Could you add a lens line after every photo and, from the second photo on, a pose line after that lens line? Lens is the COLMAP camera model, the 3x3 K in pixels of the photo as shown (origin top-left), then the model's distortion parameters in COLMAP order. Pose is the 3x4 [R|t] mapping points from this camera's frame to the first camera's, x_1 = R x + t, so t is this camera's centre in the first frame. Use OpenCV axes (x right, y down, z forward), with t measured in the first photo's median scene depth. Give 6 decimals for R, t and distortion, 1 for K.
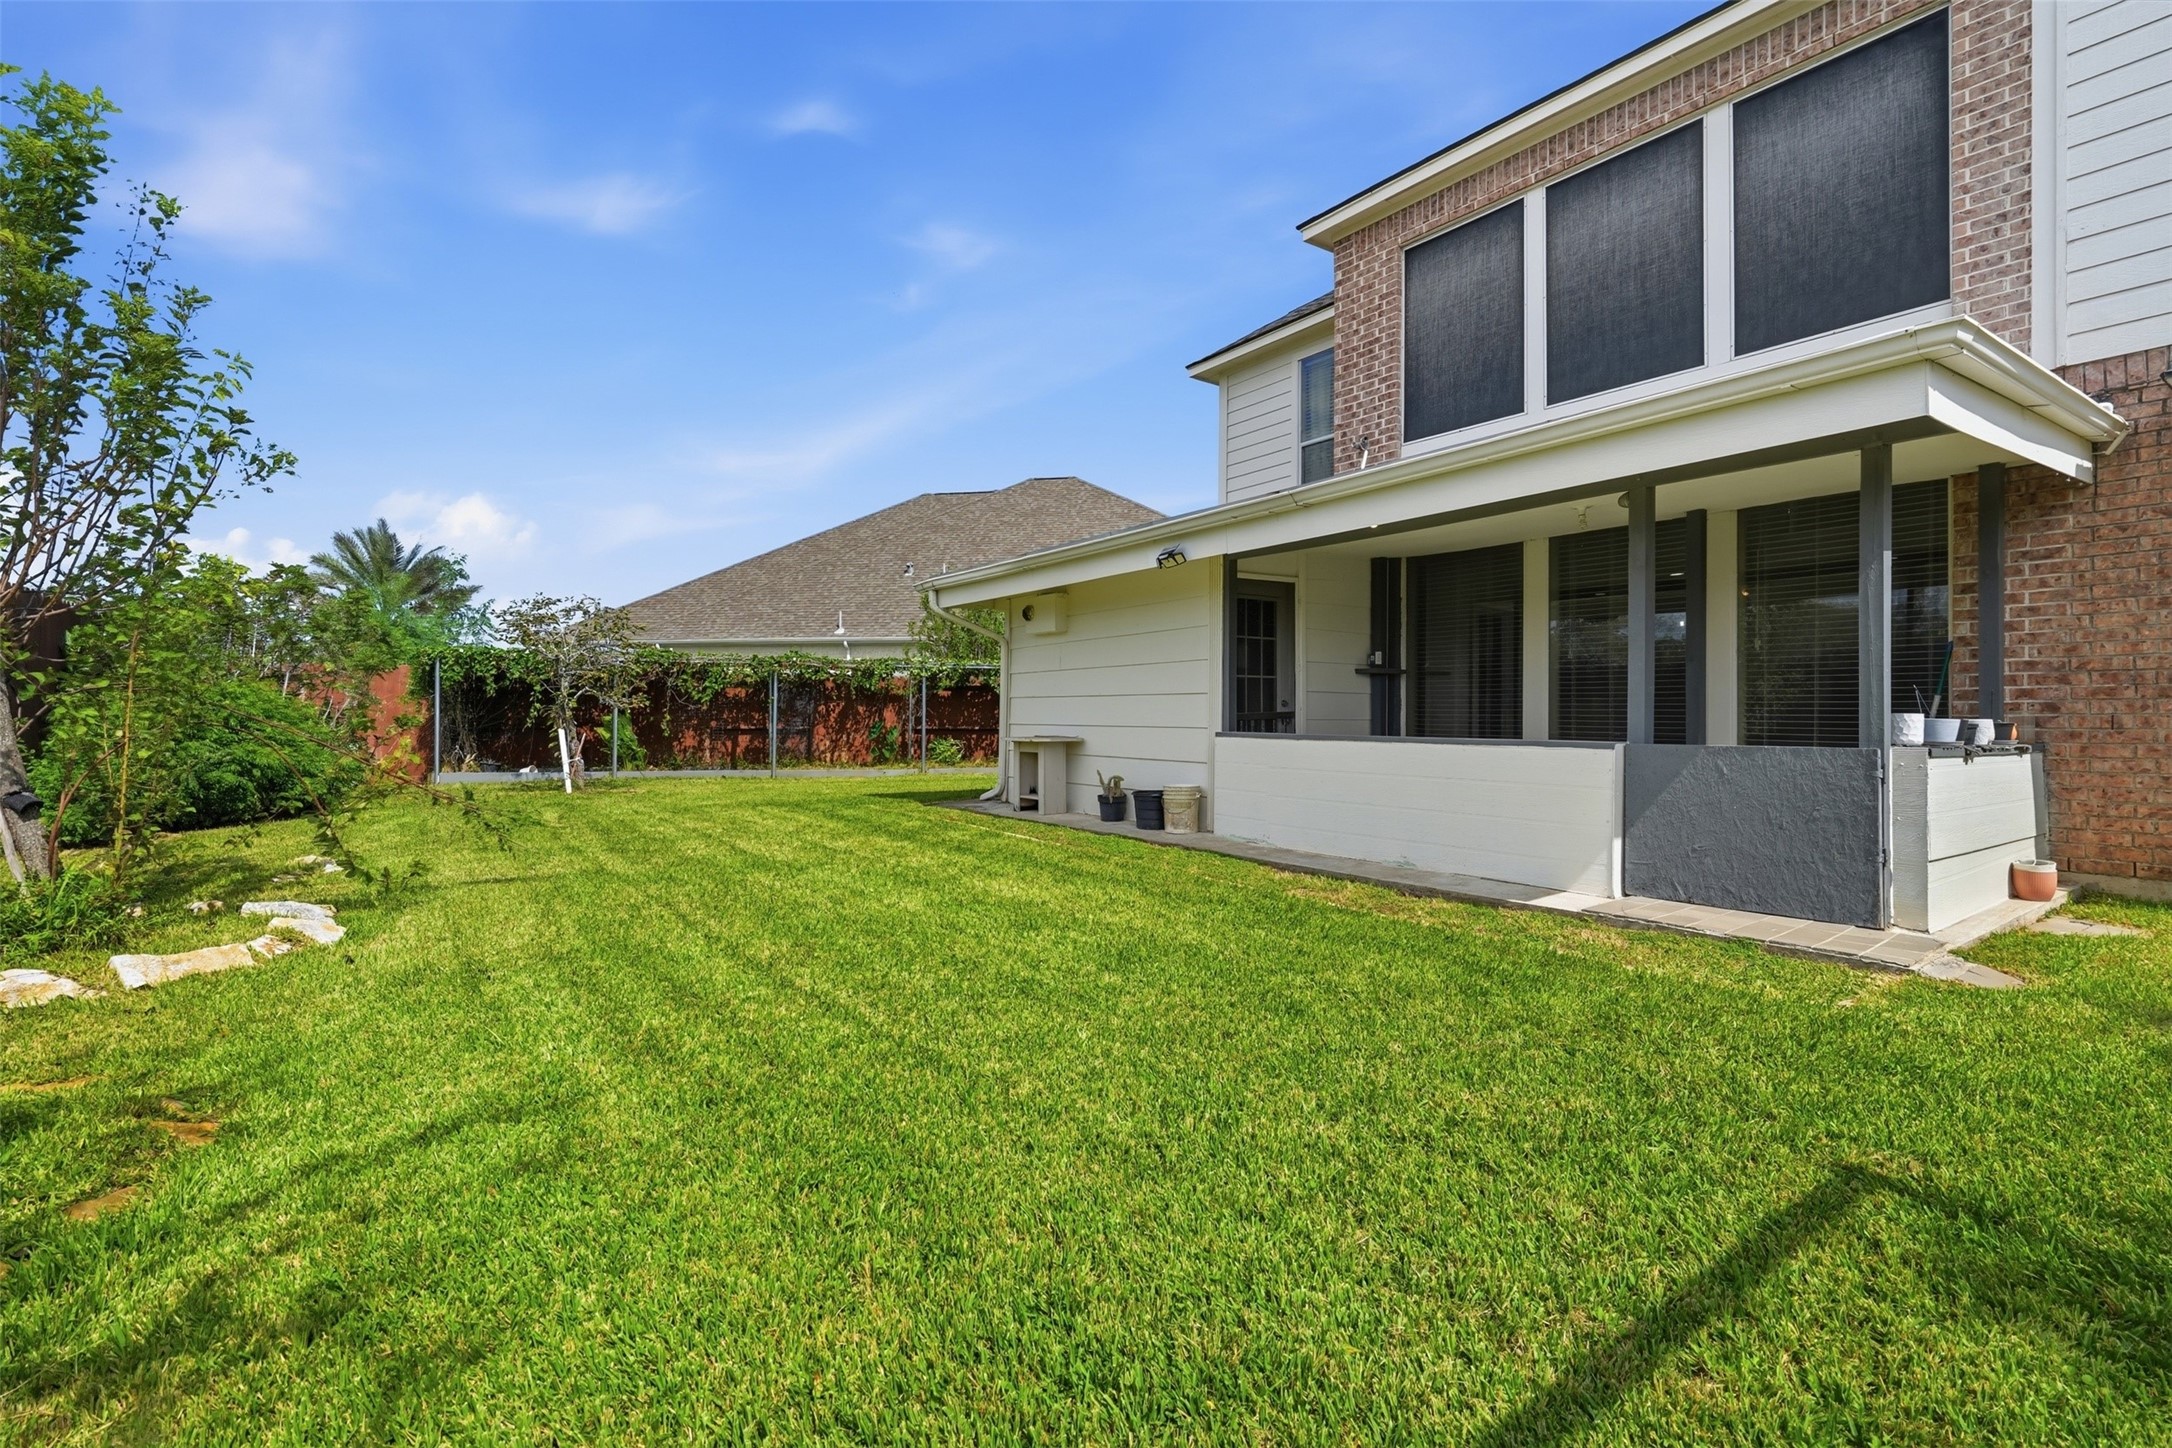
lens RADIAL K [[1000.3, 0, 1083.6], [0, 1000.3, 718.7], [0, 0, 1]] dist [-0.015136, -0.000183]
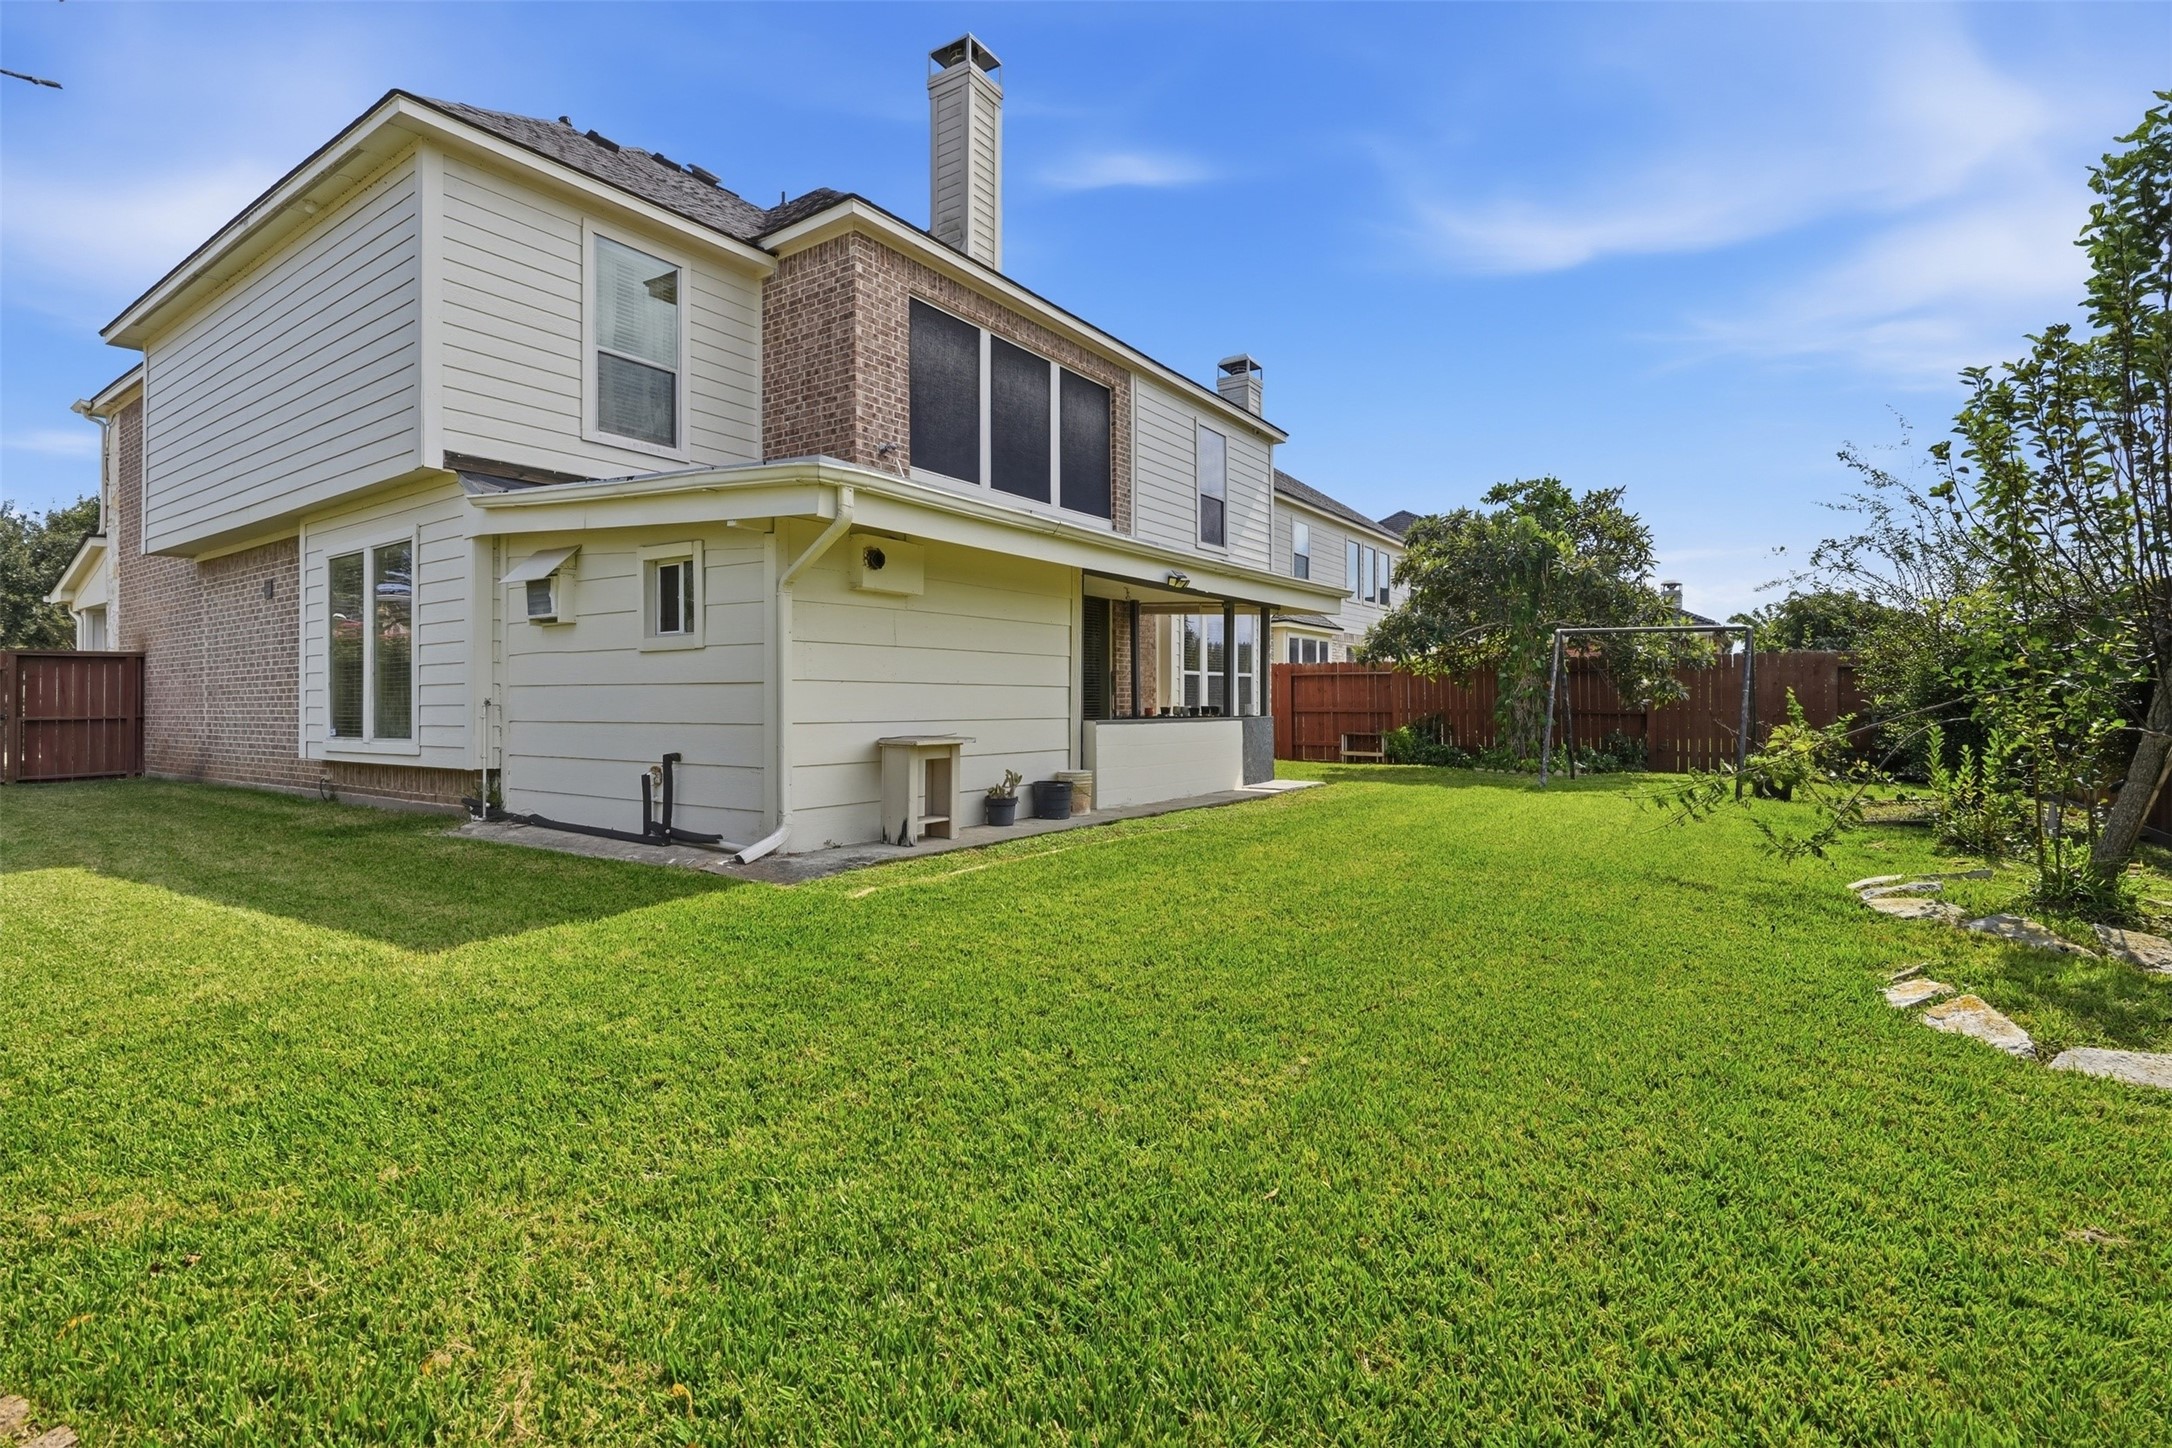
lens RADIAL K [[1000.3, 0, 1087.2], [0, 1000.3, 710.8], [0, 0, 1]] dist [-0.015136, -0.000183]
pose [[-0.350339, -0.011156, 0.936556, -0.865192], [-0.002450, 0.999937, 0.010995, -0.011123], [-0.936620, 0.001557, -0.350344, 1.279702]]
